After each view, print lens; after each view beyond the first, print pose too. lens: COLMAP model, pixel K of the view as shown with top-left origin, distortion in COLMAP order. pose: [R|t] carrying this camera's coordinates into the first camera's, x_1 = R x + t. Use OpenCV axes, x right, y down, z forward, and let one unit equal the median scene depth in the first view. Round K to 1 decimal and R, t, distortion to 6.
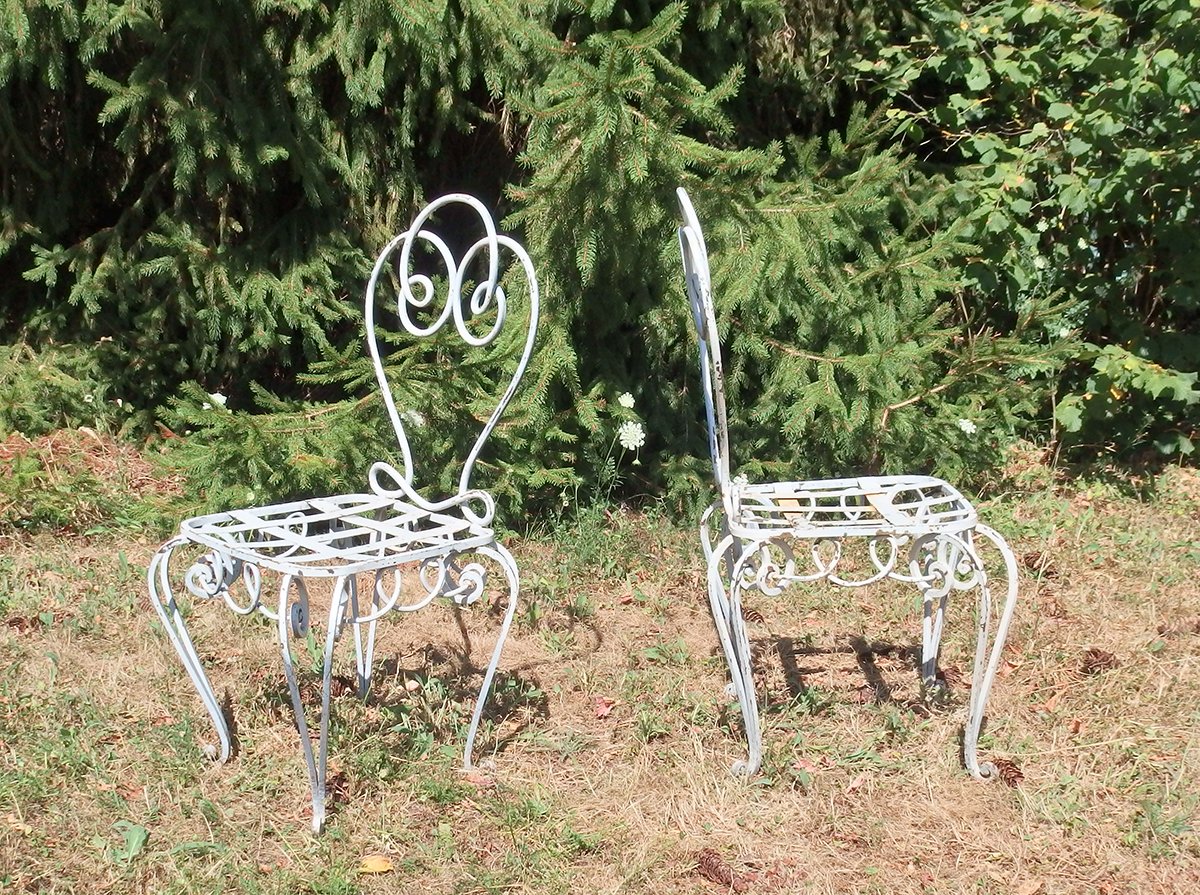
lens RADIAL K [[1342.6, 0, 566.1], [0, 1342.6, 450.3], [0, 0, 1]] dist [0.097425, 0.000000]
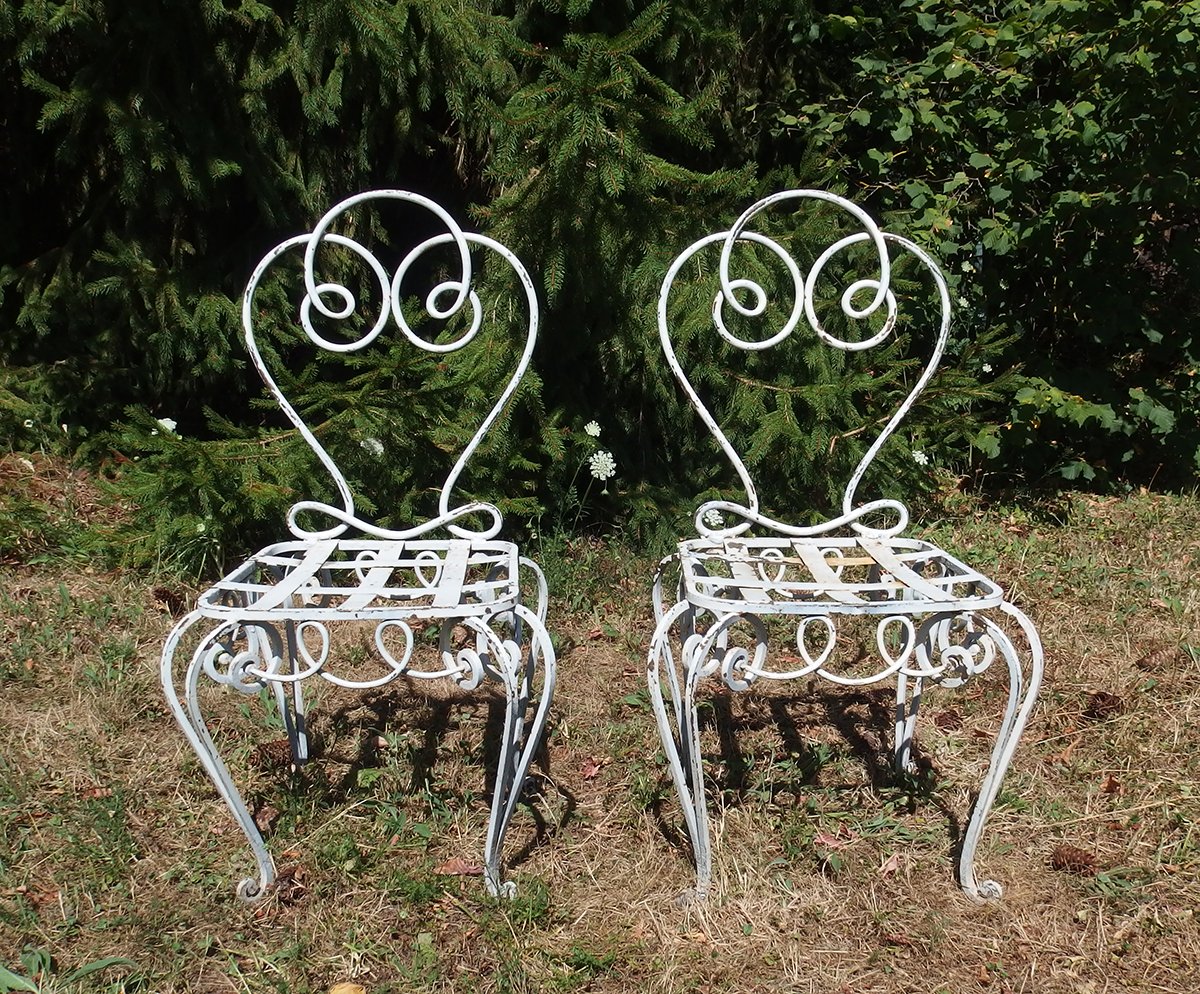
lens RADIAL K [[1210.0, 0, 590.6], [0, 1210.0, 507.8], [0, 0, 1]] dist [0.037631, 0.000000]
pose [[0.997479, 0.001628, 0.070948, -0.016337], [-0.003680, 0.999578, 0.028798, -0.003961], [-0.070871, -0.028987, 0.997064, 0.100564]]
